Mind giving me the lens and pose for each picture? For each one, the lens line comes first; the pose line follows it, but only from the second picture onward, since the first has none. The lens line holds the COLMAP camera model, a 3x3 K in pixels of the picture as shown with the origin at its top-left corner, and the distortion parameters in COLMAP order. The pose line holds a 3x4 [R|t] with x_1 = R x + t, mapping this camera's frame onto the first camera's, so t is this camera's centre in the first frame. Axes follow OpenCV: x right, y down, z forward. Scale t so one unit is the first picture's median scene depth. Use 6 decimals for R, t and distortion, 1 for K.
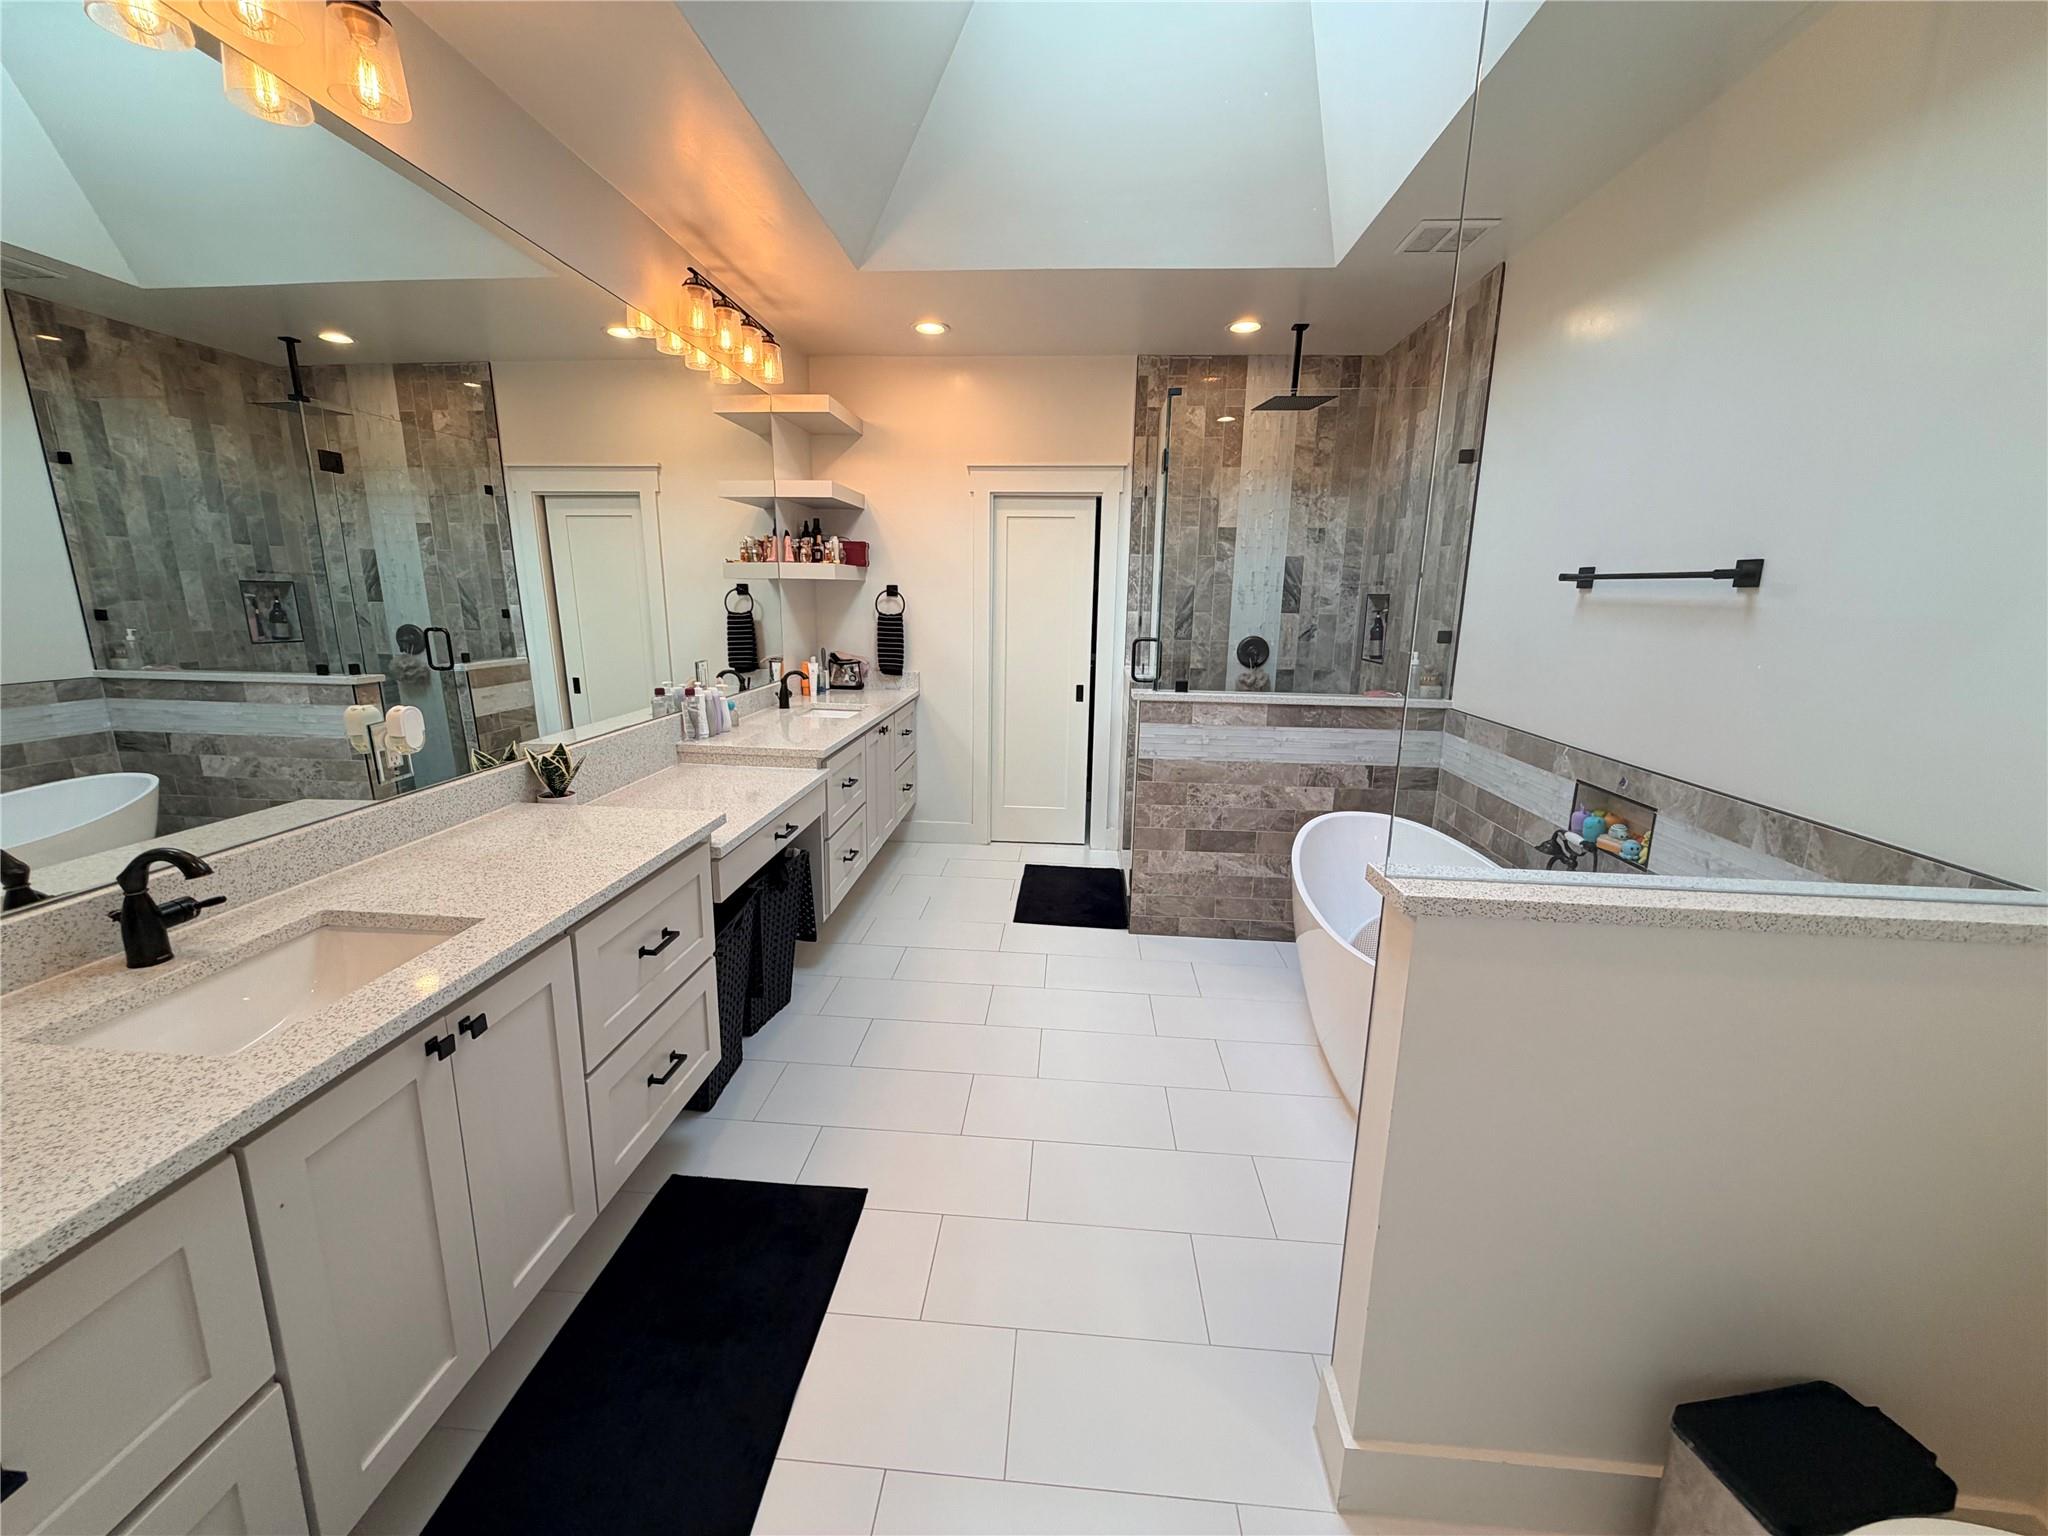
lens RADIAL K [[810.6, 0, 1011.5], [0, 810.6, 757.6], [0, 0, 1]] dist [0.000198, 0.000577]
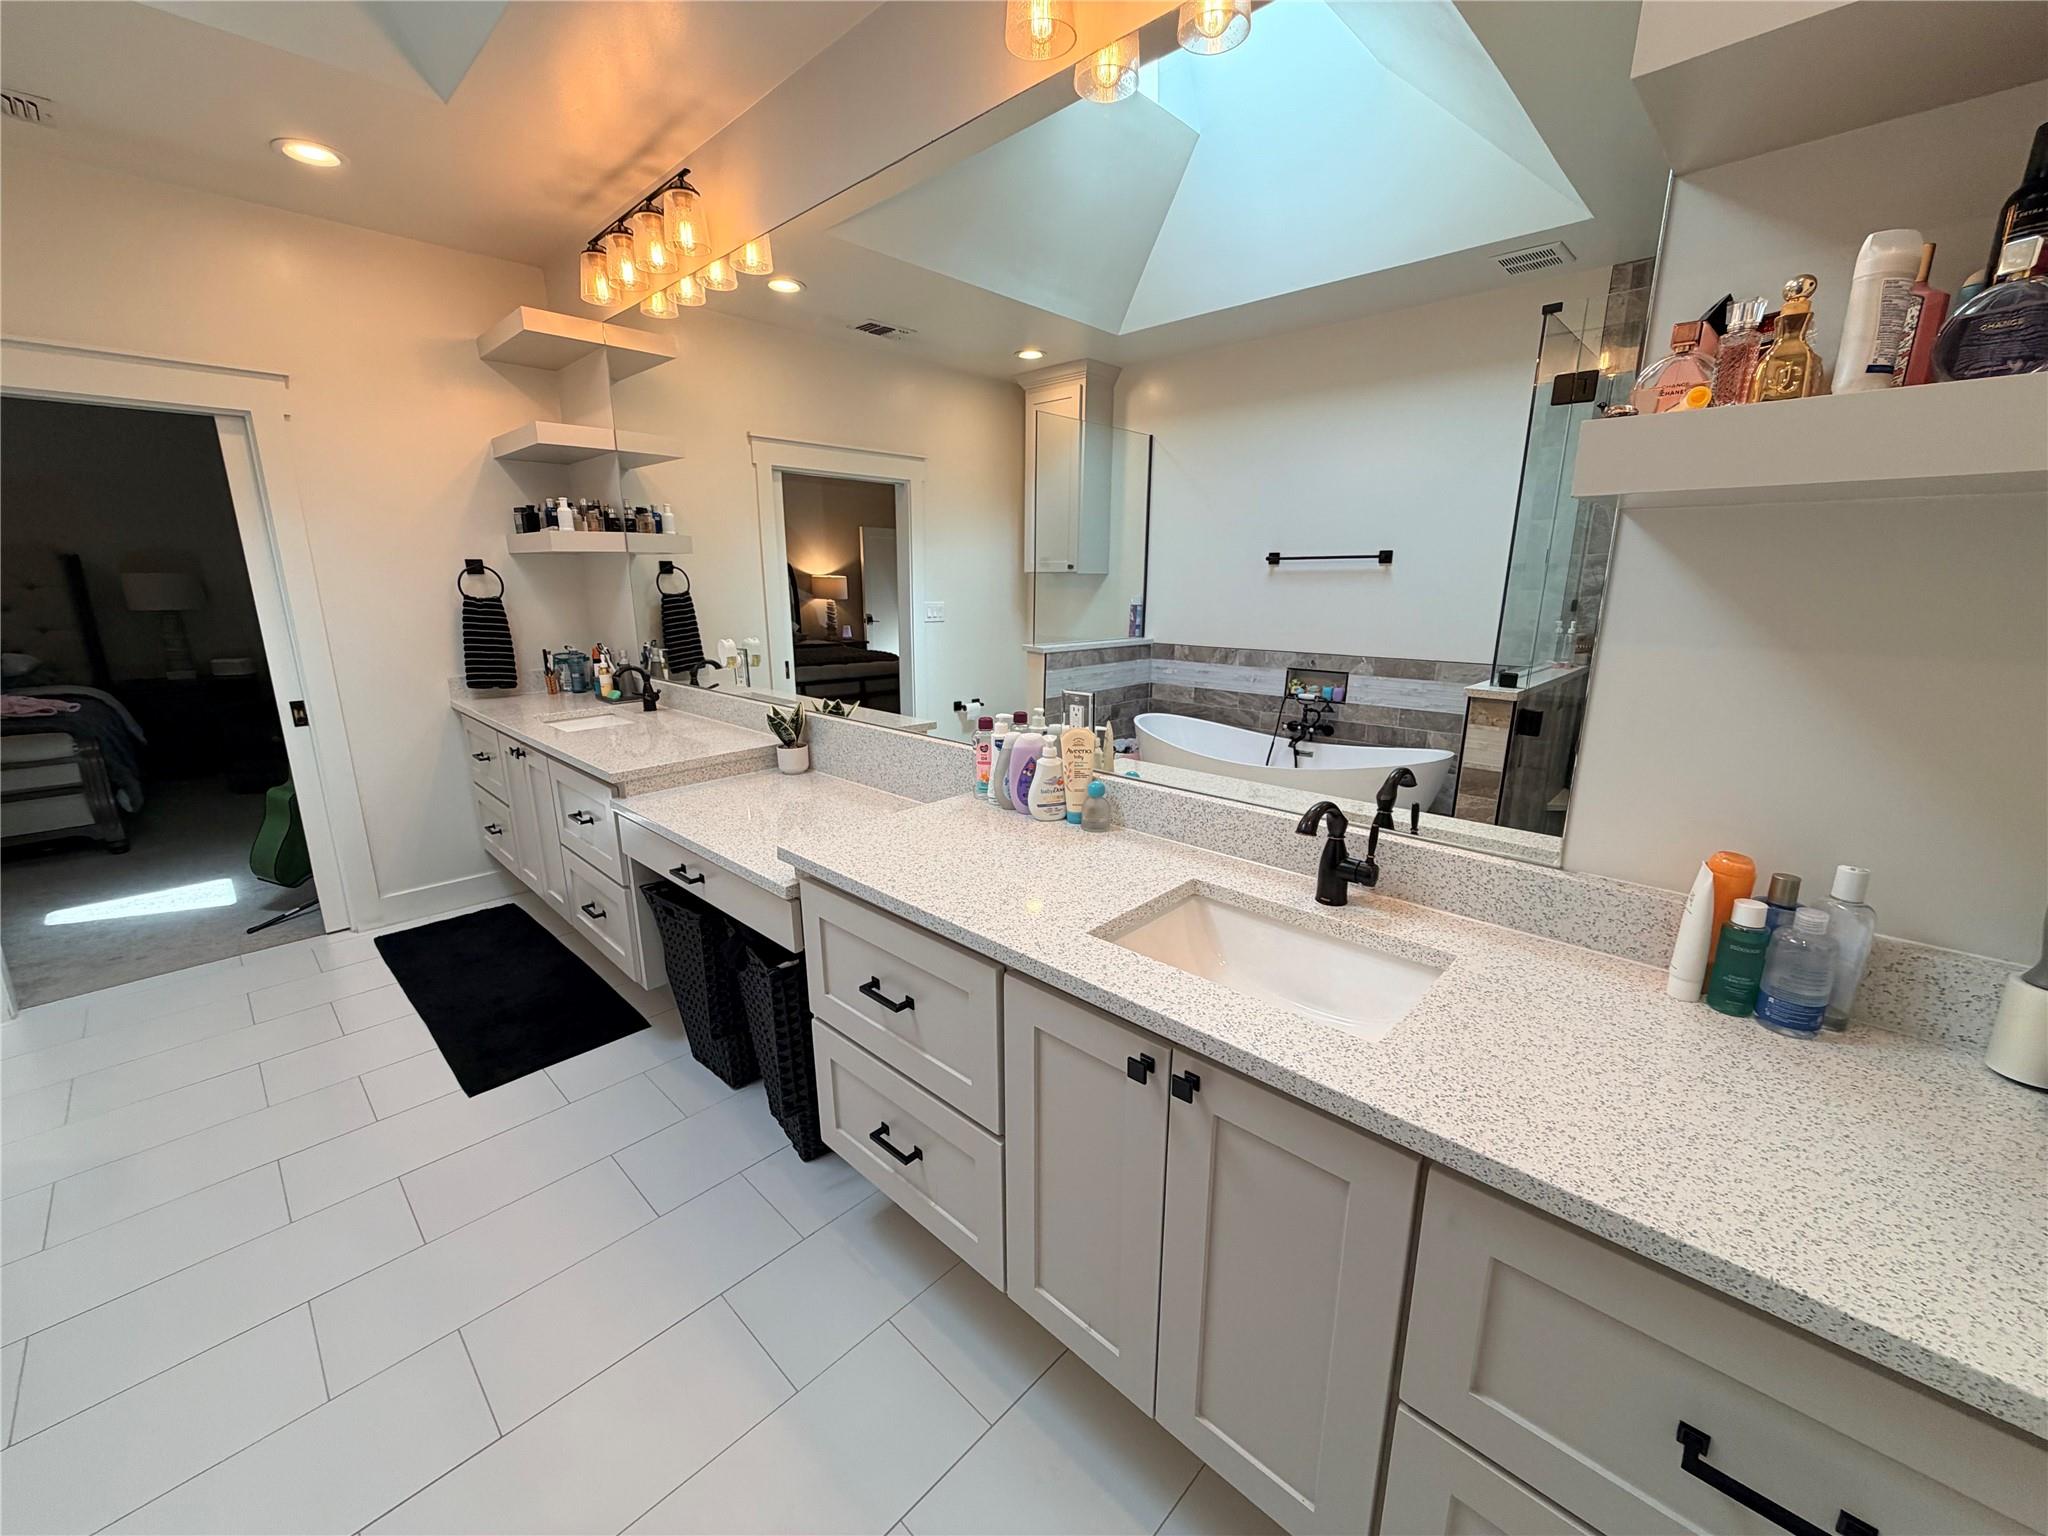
lens RADIAL K [[810.6, 0, 1037.5], [0, 810.6, 772.6], [0, 0, 1]] dist [0.000198, 0.000577]
pose [[0.612501, -0.189425, 0.767438, -0.557002], [0.160810, 0.980420, 0.113651, -0.020447], [-0.773940, 0.053800, 0.630970, 0.140203]]
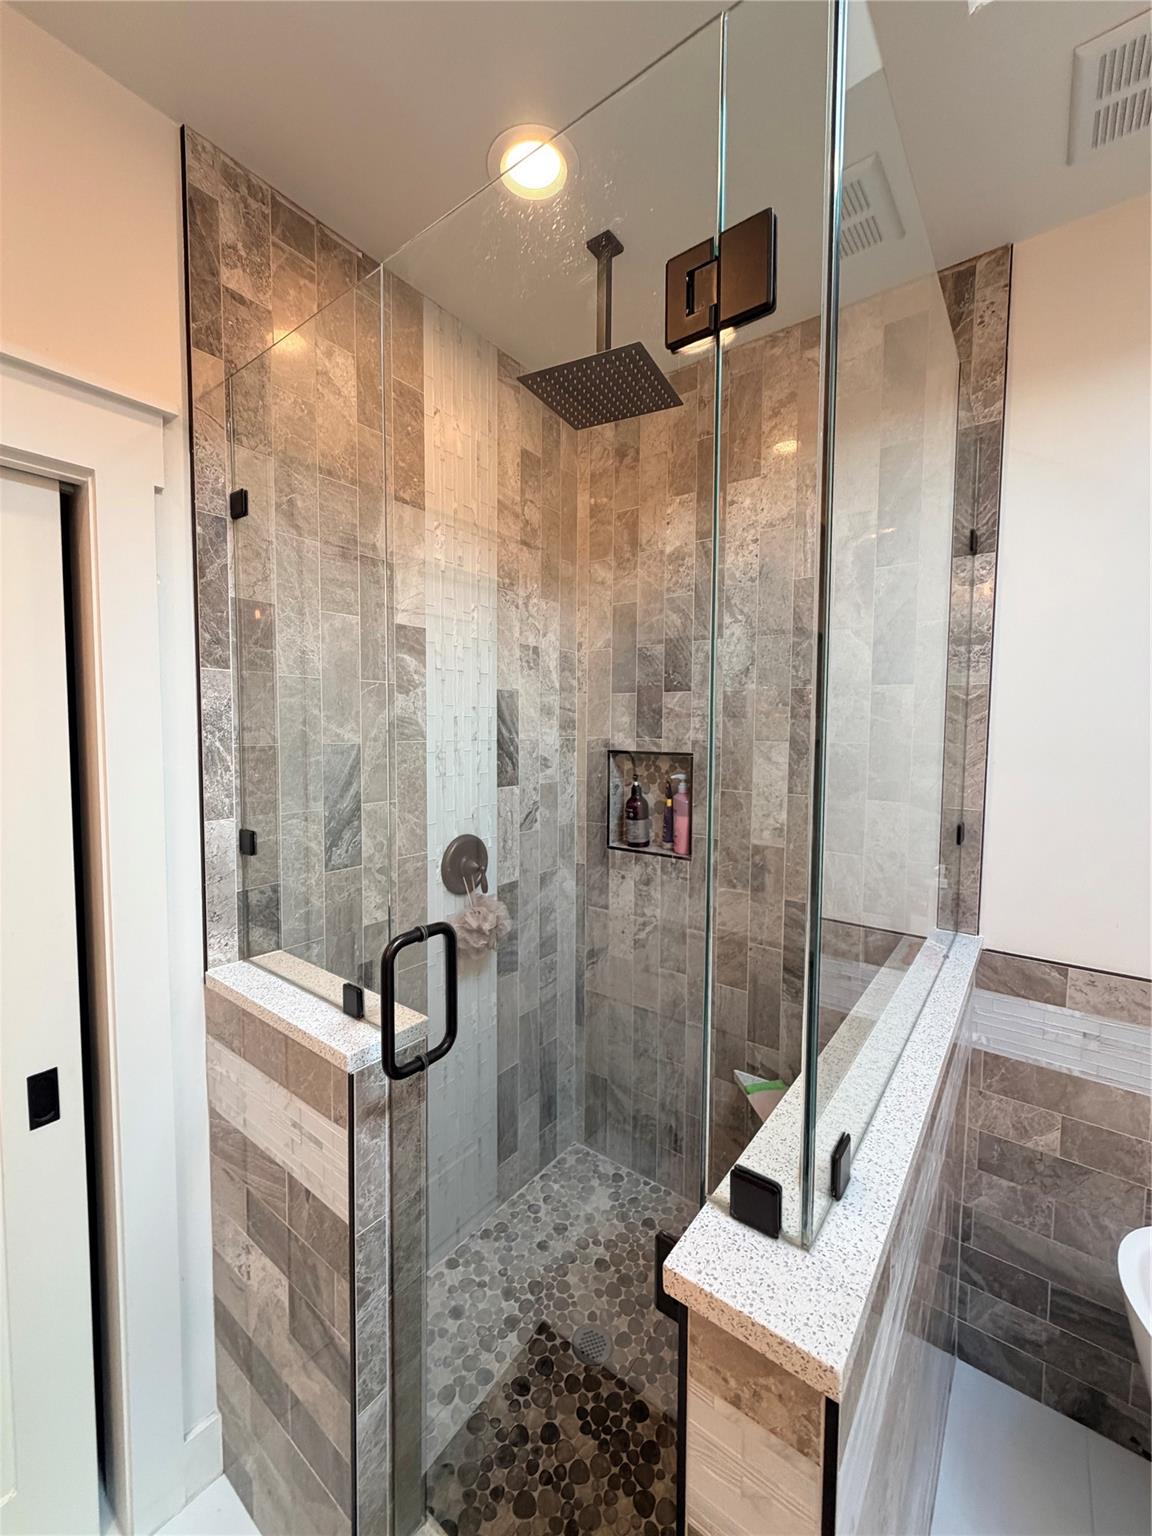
lens RADIAL K [[608.0, 0, 567.7], [0, 608.0, 758.7], [0, 0, 1]] dist [0.000198, 0.000577]
pose [[0.548568, -0.056432, 0.834199, 0.009067], [0.166286, 0.985152, -0.042705, -0.174631], [-0.819403, 0.162142, 0.549807, 0.735753]]
